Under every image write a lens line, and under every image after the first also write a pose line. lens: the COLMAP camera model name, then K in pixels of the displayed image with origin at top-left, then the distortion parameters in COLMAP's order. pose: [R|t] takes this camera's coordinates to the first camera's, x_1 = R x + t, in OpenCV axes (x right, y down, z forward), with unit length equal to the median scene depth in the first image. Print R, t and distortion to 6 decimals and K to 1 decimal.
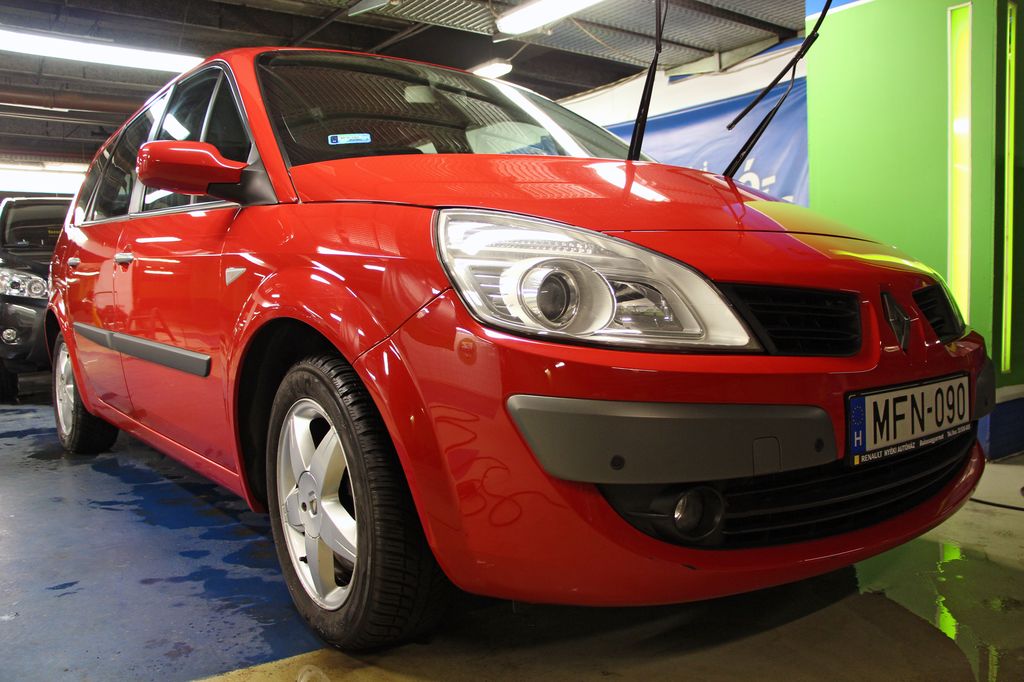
lens RADIAL K [[842.2, 0, 512.0], [0, 842.2, 341.0], [0, 0, 1]] dist [-0.111363, 0.003382]
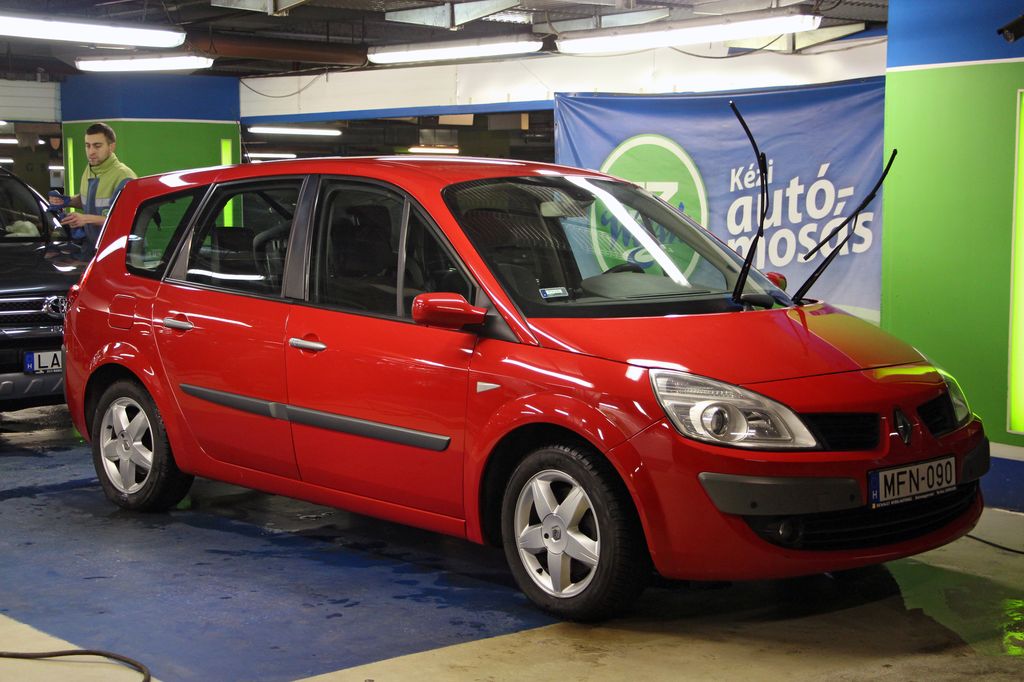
lens RADIAL K [[1648.3, 0, 512.0], [0, 1648.3, 341.0], [0, 0, 1]] dist [0.156946, -0.028238]
pose [[0.995784, 0.004497, 0.091621, -0.719098], [-0.006973, 0.999619, 0.026724, -0.312758], [-0.091465, -0.027250, 0.995435, -2.568484]]
